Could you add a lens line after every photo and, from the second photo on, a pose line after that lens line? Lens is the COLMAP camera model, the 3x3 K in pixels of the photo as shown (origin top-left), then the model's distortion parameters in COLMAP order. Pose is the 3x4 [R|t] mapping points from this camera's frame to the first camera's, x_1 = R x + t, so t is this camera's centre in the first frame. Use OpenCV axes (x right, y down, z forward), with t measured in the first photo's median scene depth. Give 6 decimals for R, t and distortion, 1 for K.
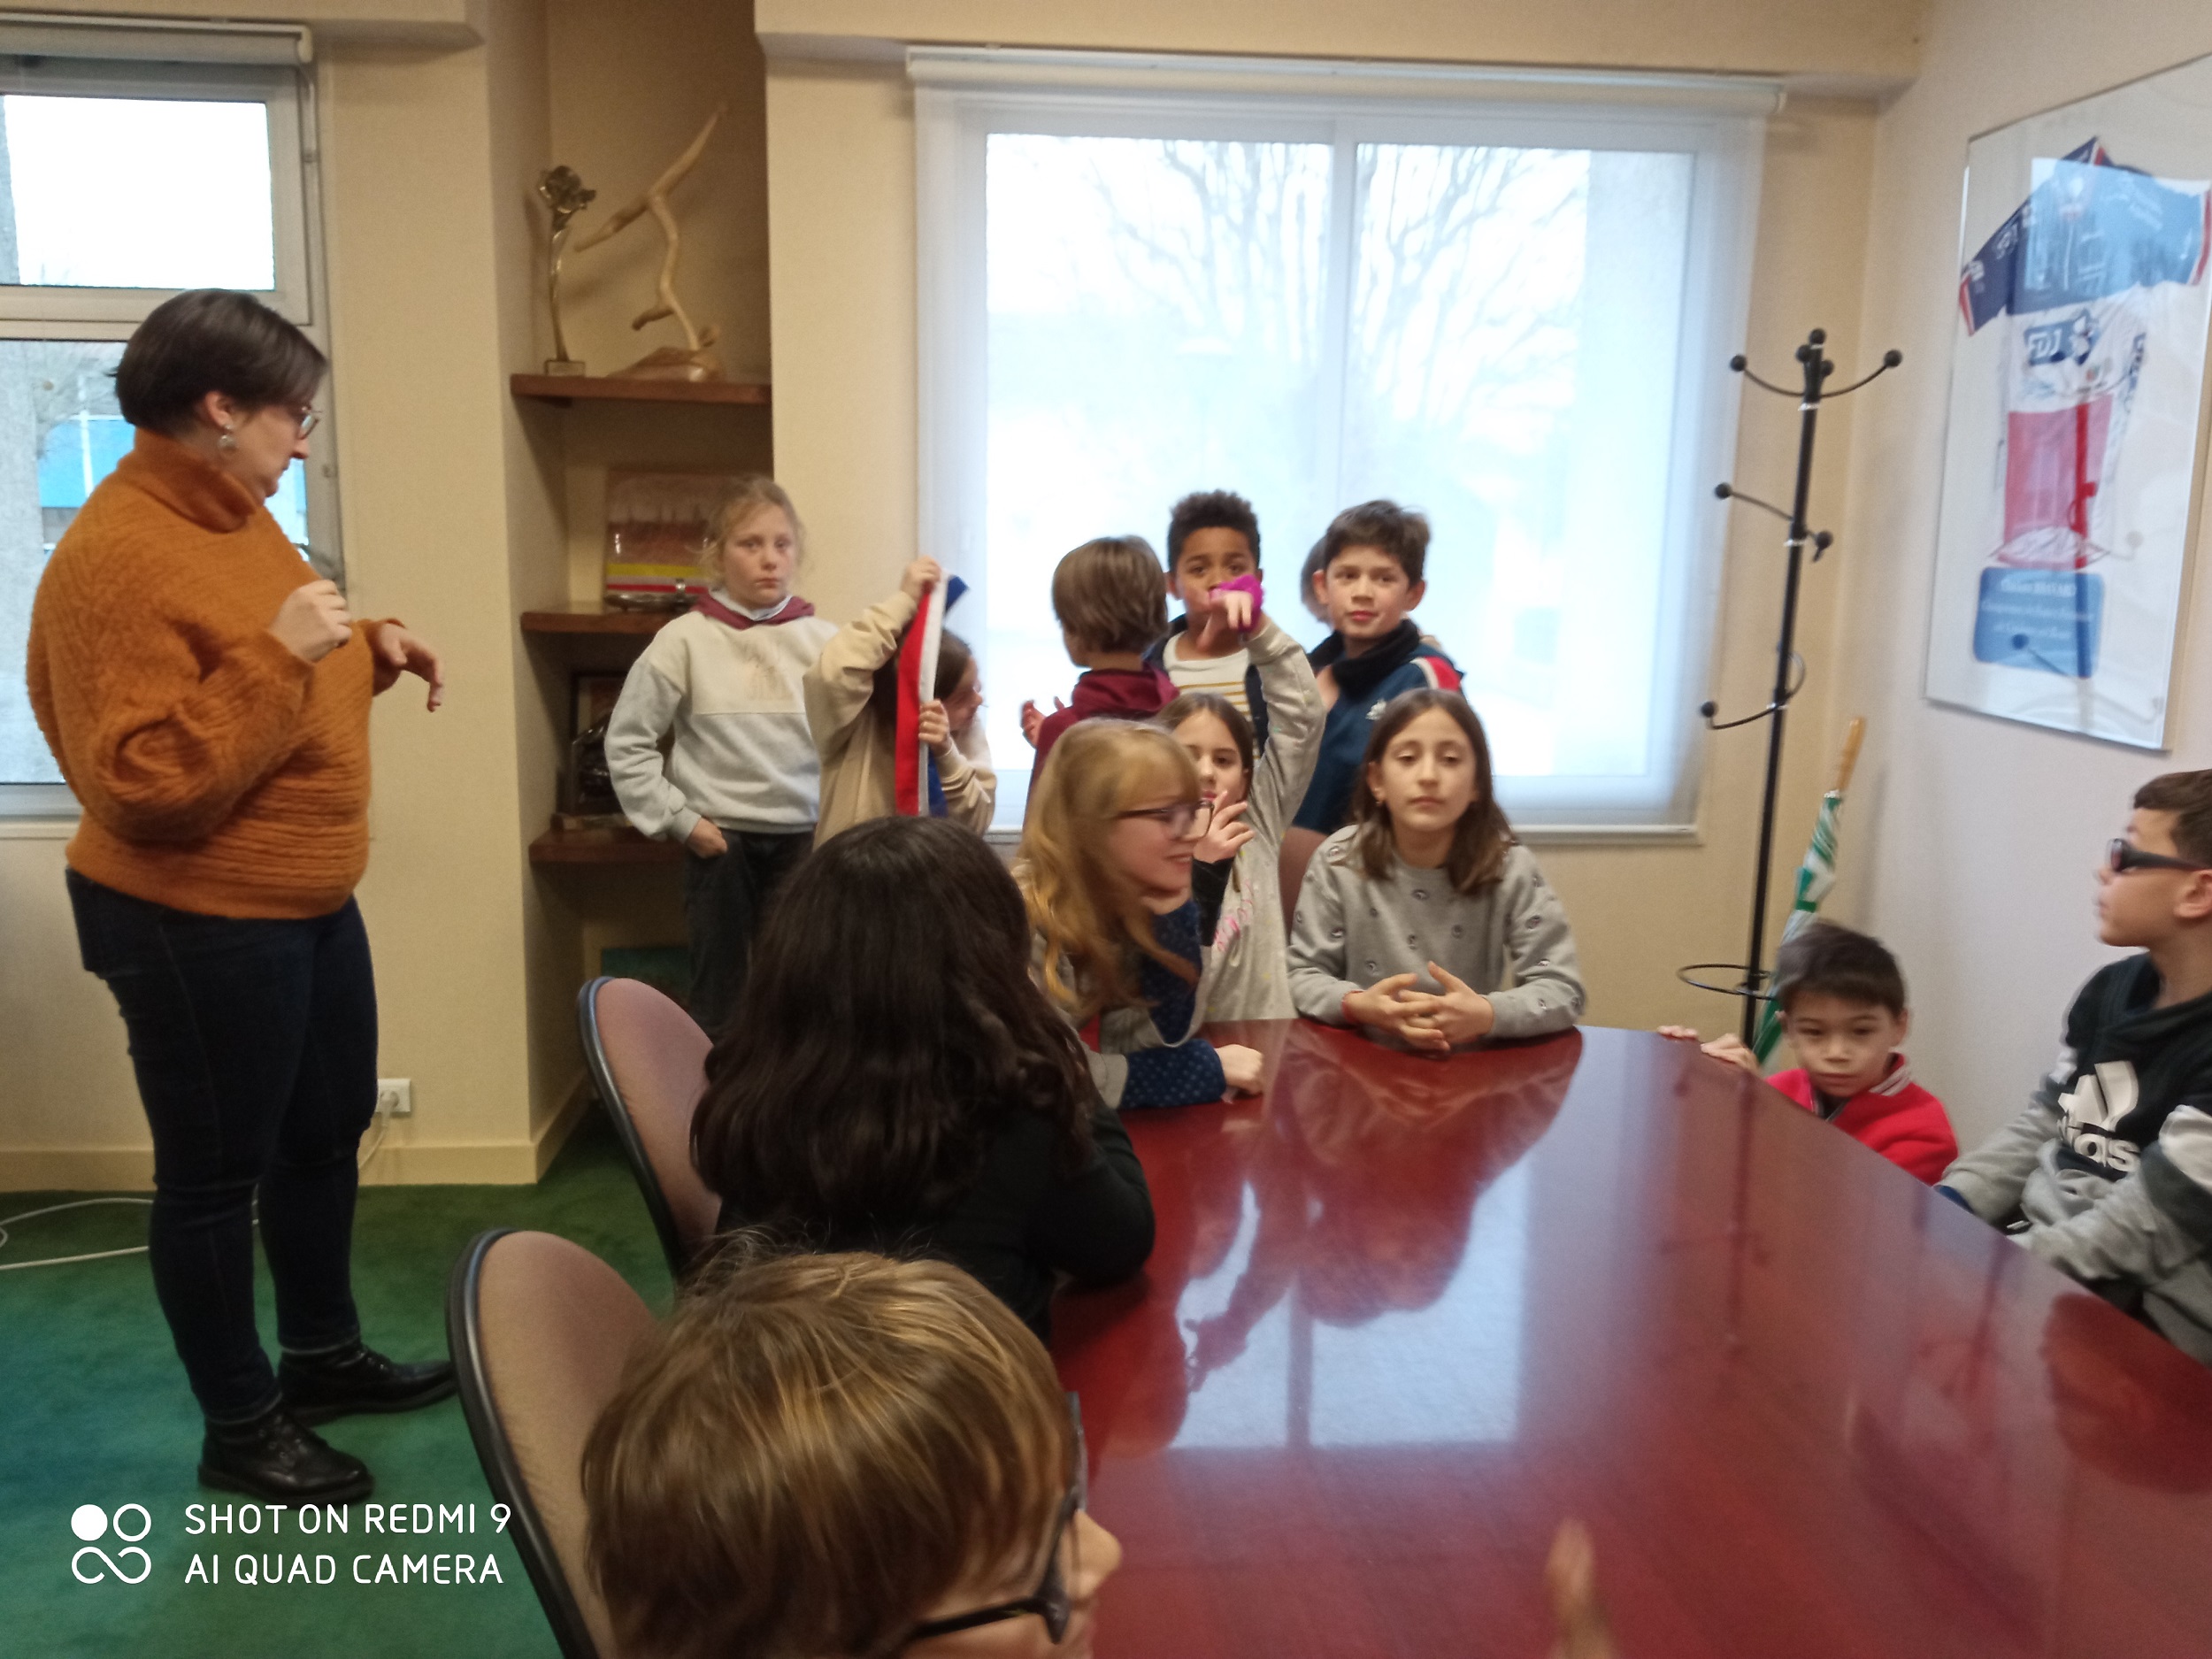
lens RADIAL K [[1830.8, 0, 1117.7], [0, 1830.8, 821.7], [0, 0, 1]] dist [0.101885, -0.157955]
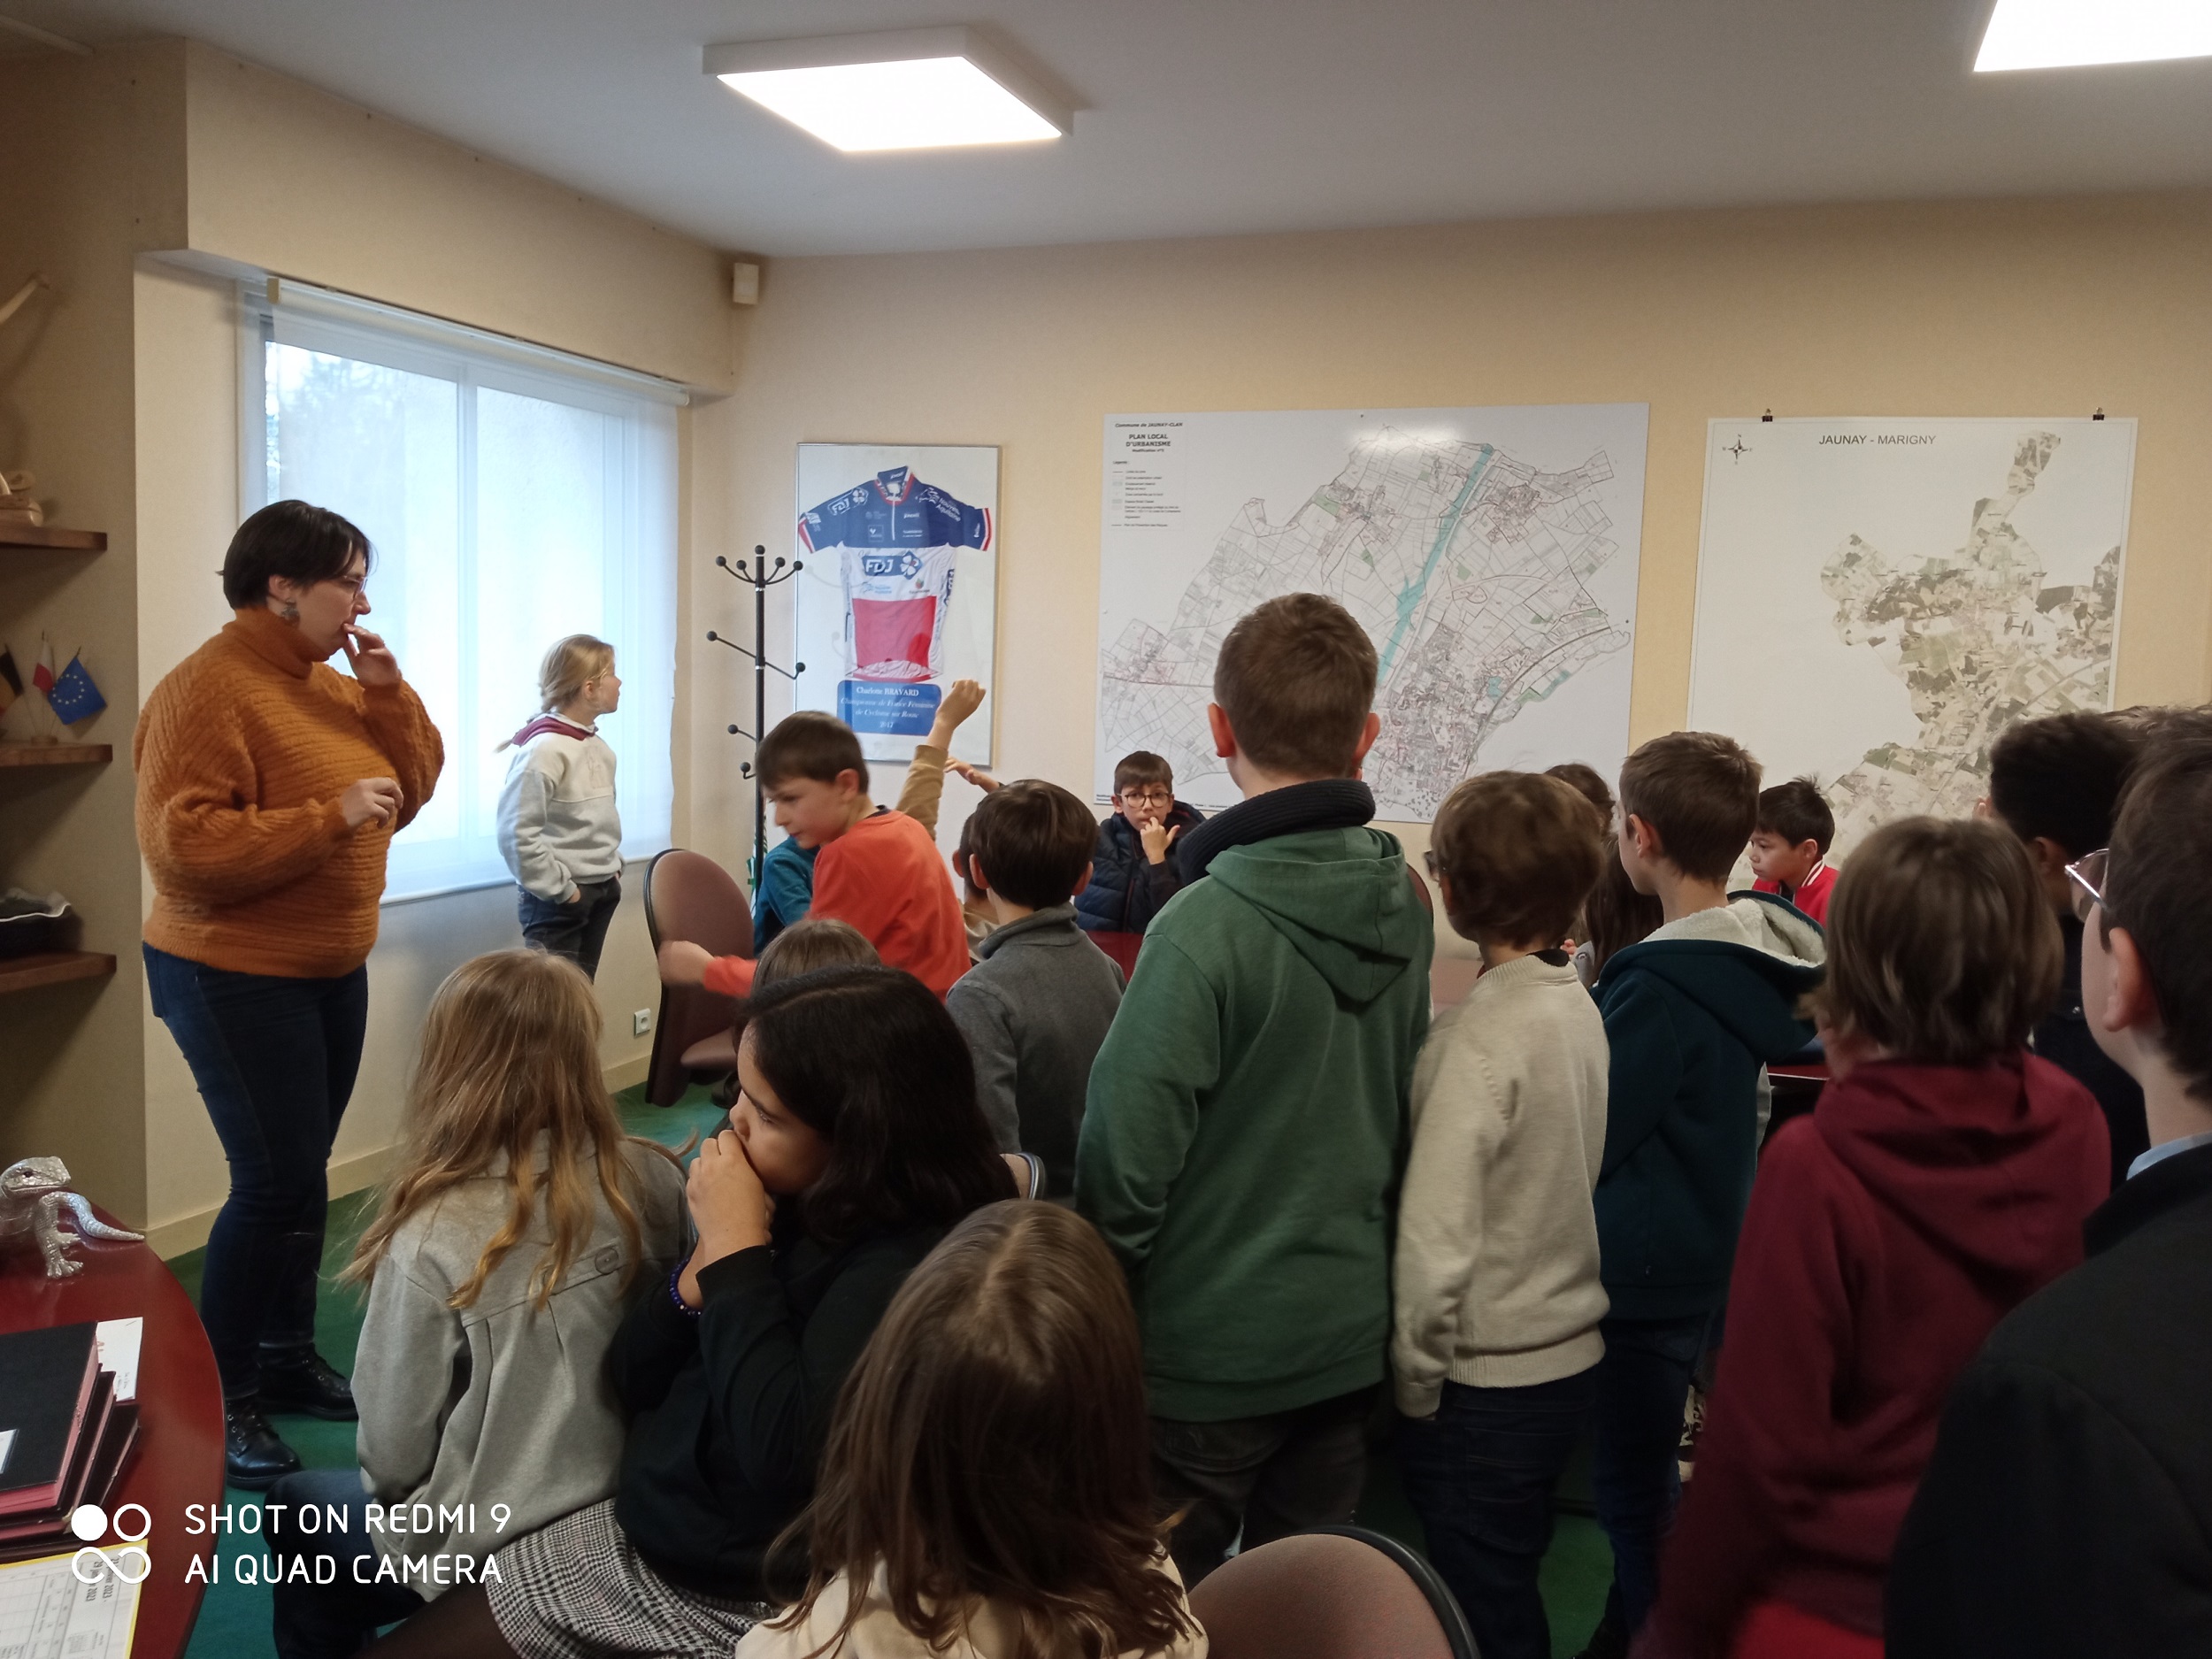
lens RADIAL K [[1830.8, 0, 1117.7], [0, 1830.8, 821.7], [0, 0, 1]] dist [0.101885, -0.157955]
pose [[0.405774, -0.092747, 0.909255, -1.068449], [0.128405, 0.990756, 0.043757, -0.042787], [-0.904909, 0.098998, 0.413932, 0.017413]]
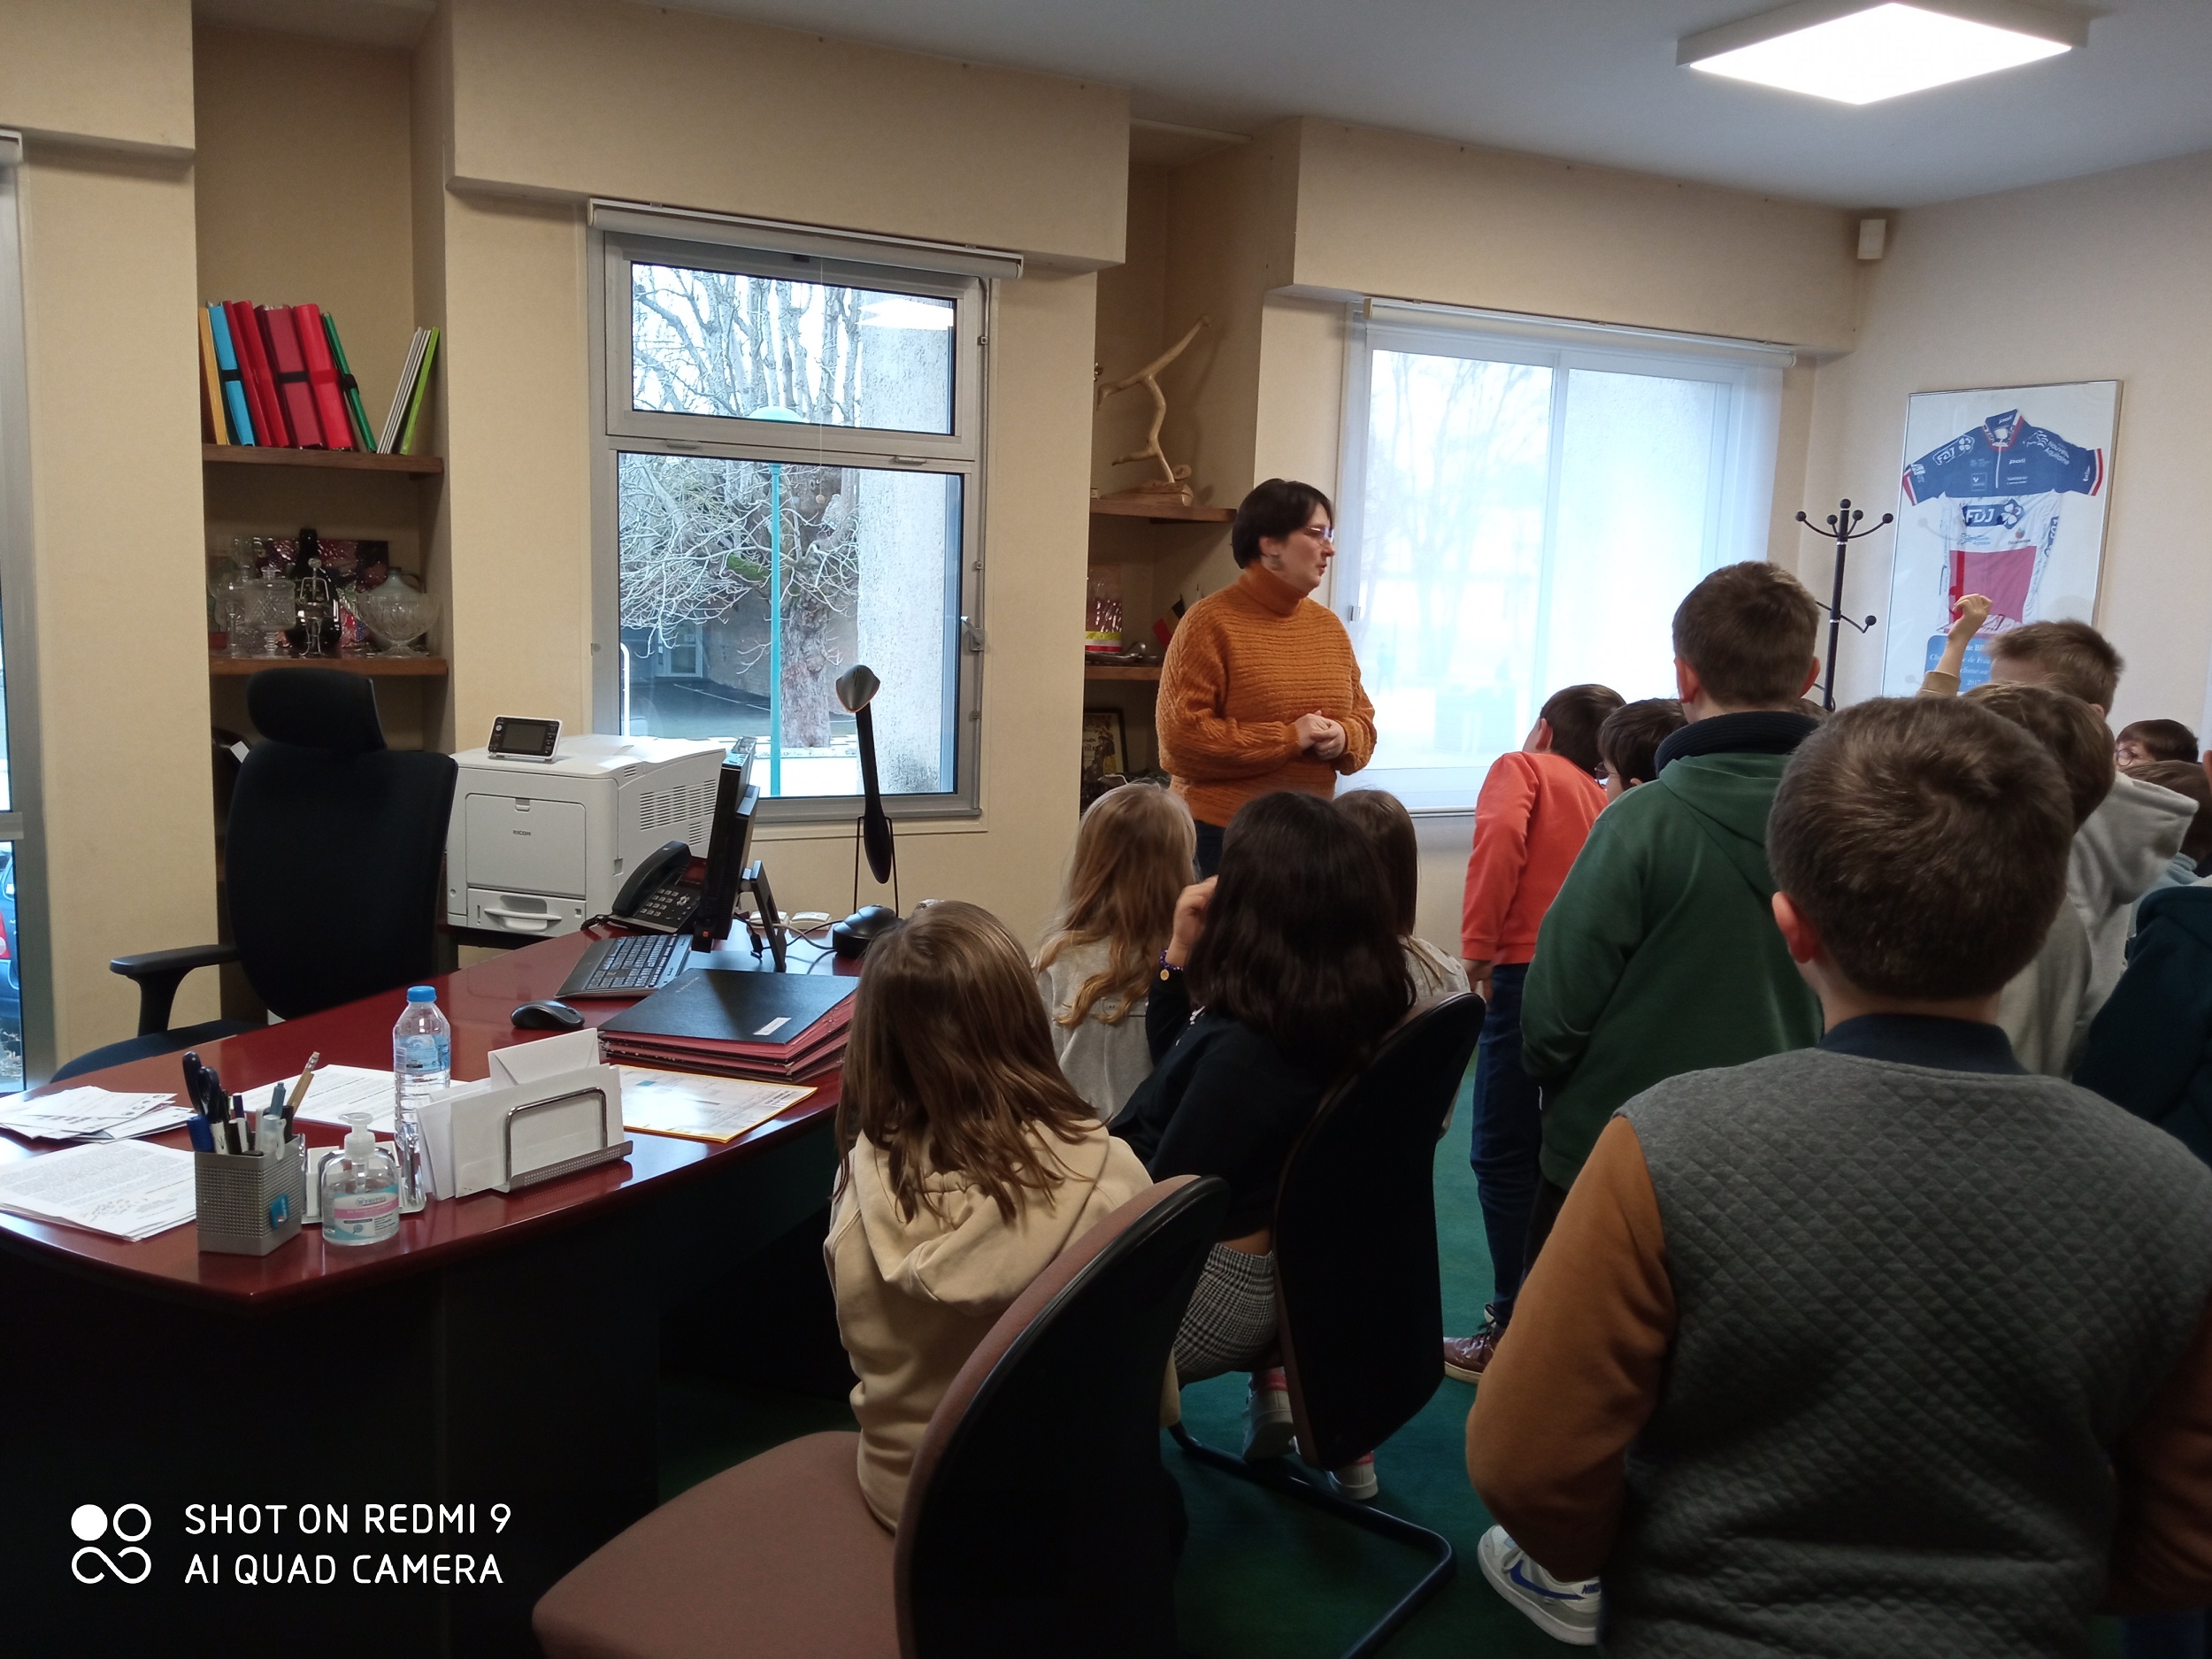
lens RADIAL K [[1830.8, 0, 1117.7], [0, 1830.8, 821.7], [0, 0, 1]] dist [0.101885, -0.157955]
pose [[0.919282, -0.038251, 0.391737, -0.941504], [0.047792, 0.998750, -0.014631, 0.028963], [-0.390688, 0.032171, 0.919961, -0.320521]]
